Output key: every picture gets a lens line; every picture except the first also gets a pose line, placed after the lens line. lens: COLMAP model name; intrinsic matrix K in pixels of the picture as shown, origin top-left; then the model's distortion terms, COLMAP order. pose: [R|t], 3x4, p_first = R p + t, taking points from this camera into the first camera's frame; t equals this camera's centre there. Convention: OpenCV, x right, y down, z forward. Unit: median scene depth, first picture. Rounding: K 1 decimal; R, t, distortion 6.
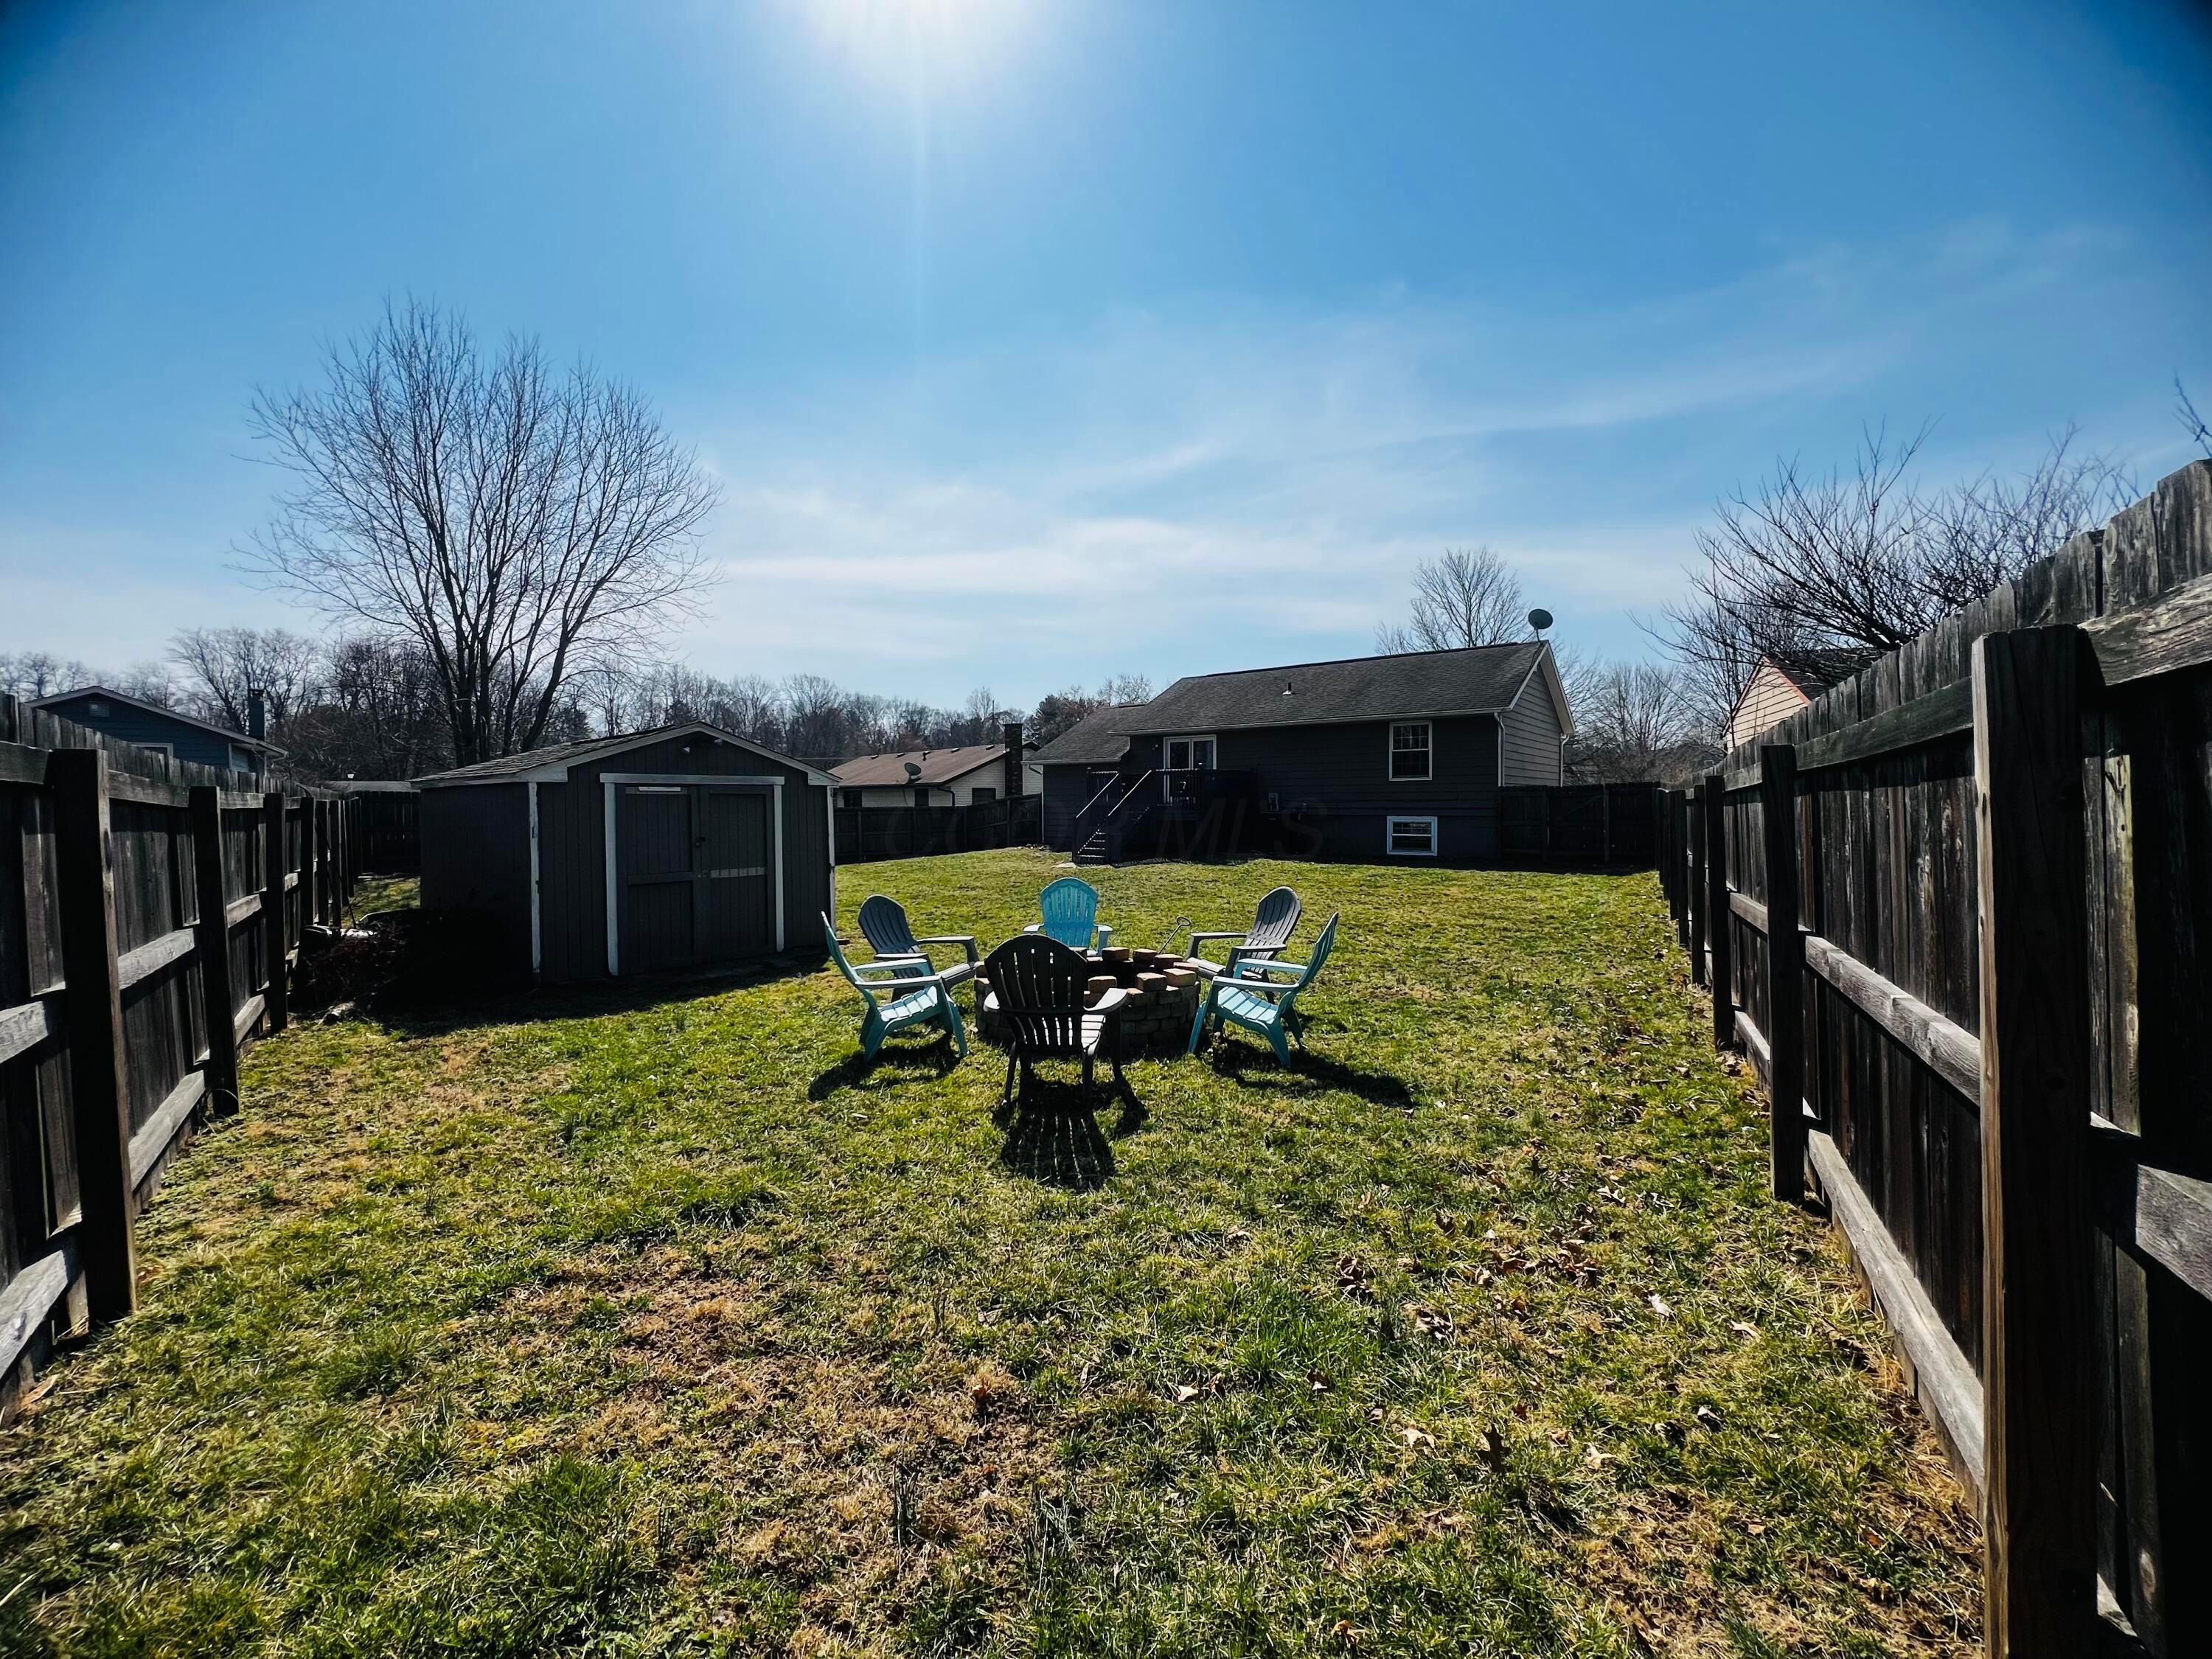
lens RADIAL K [[893.9, 0, 1105.5], [0, 893.9, 821.8], [0, 0, 1]] dist [0.001436, 0.000141]
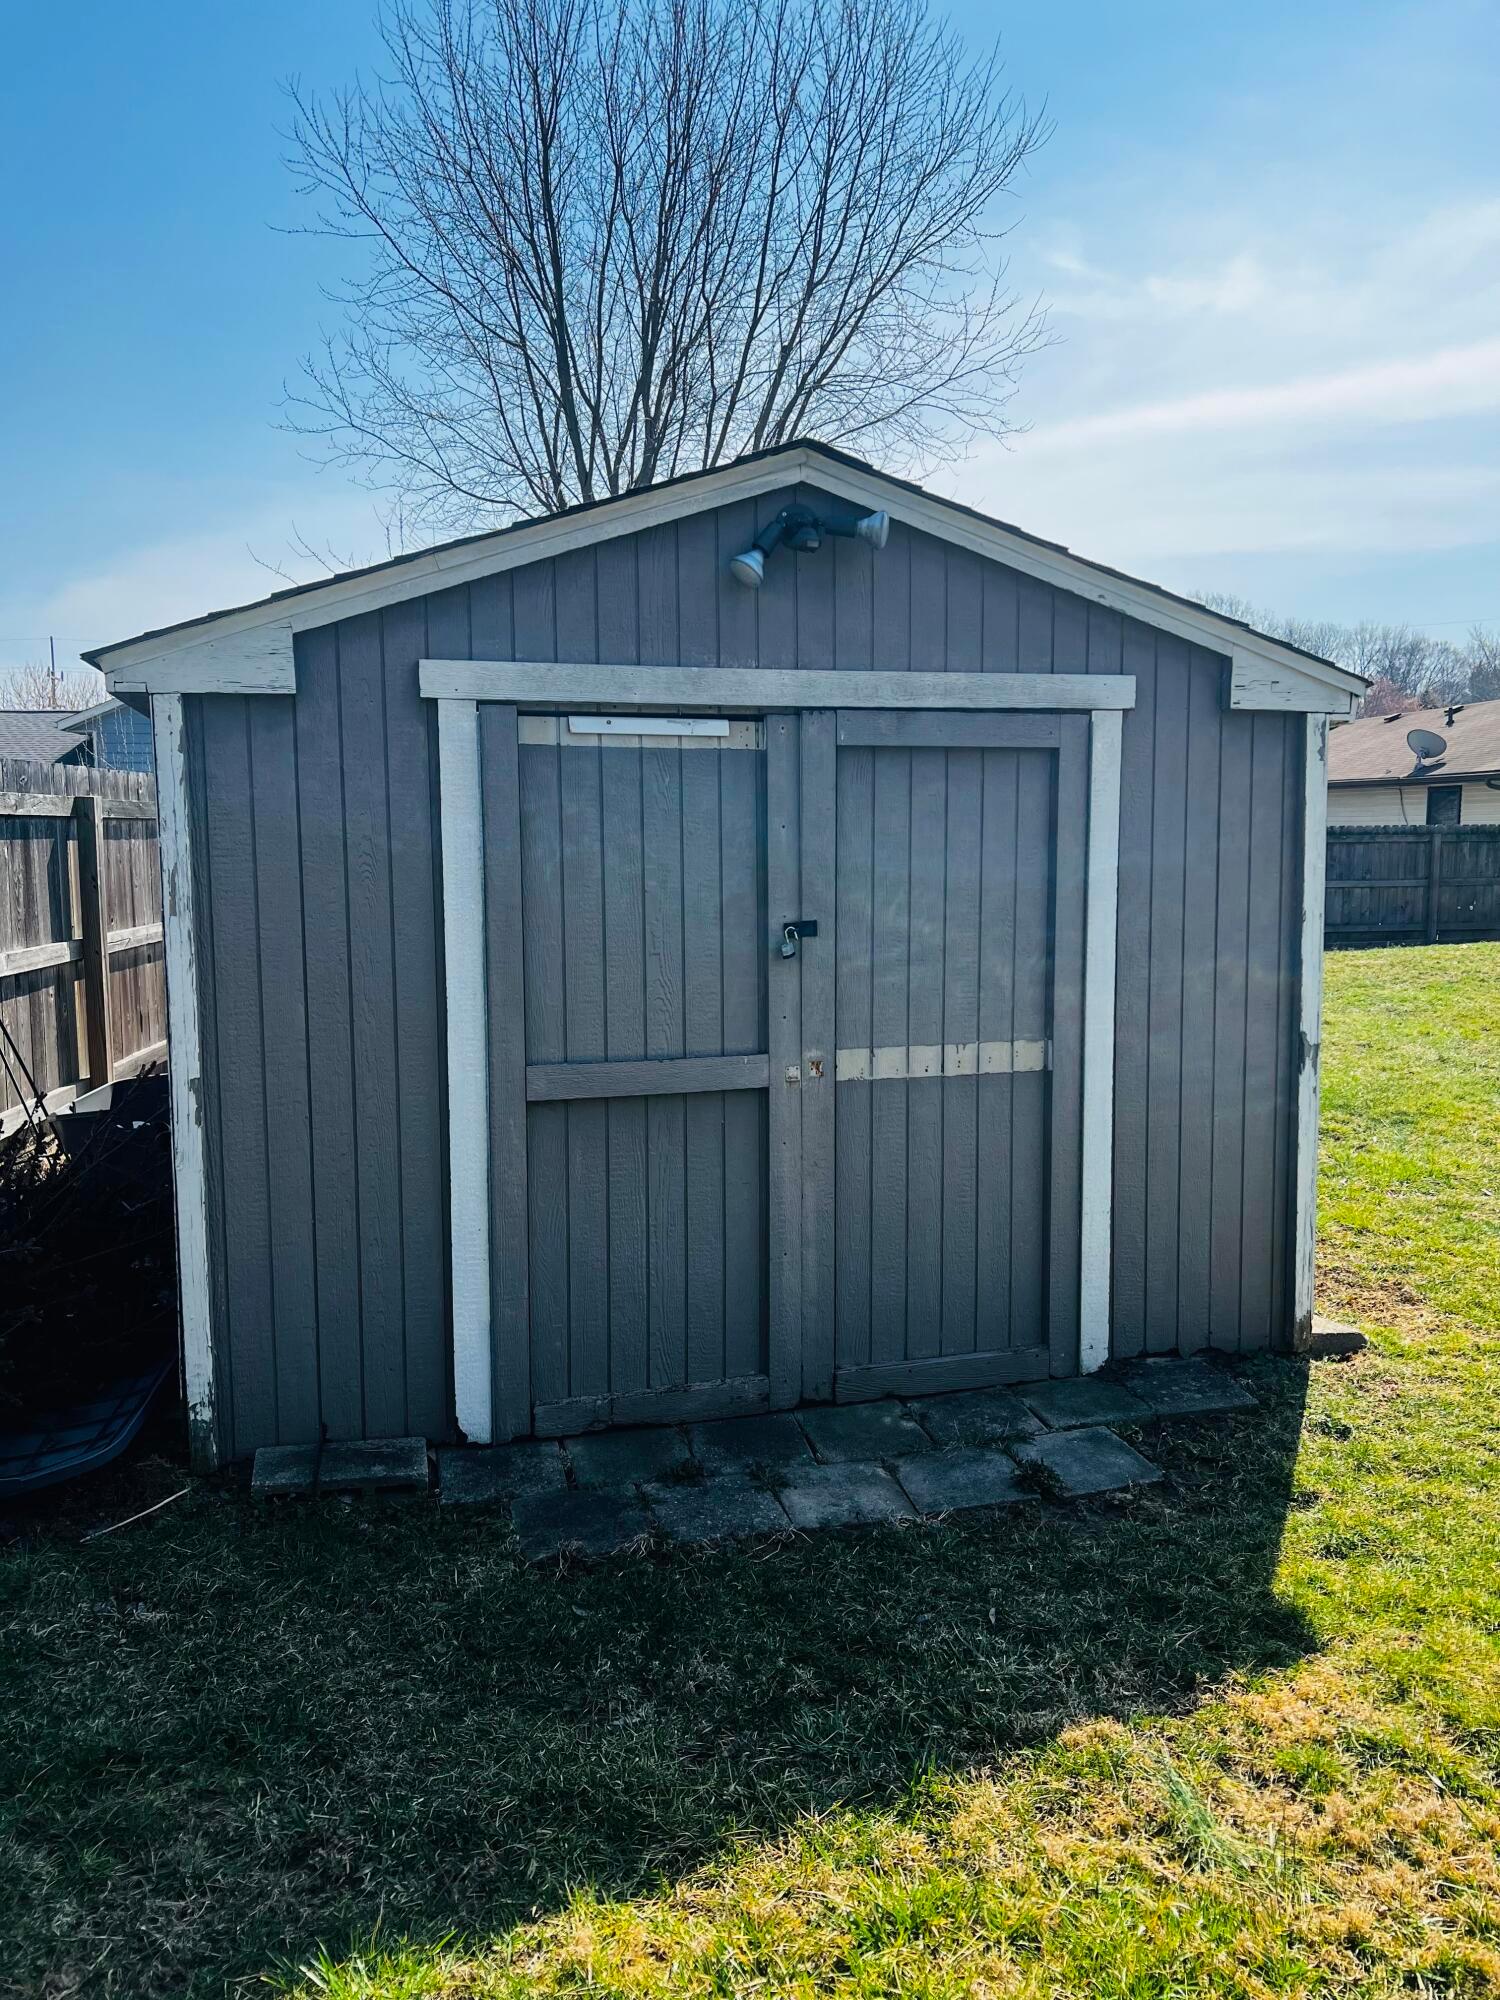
lens RADIAL K [[1642.5, 0, 750.0], [0, 1642.5, 1000.0], [0, 0, 1]] dist [0.047846, -0.001937]
pose [[0.834578, 0.056091, -0.548026, -0.072137], [-0.008114, 0.995947, 0.089580, -0.000311], [0.550829, -0.070315, 0.831651, 0.208330]]
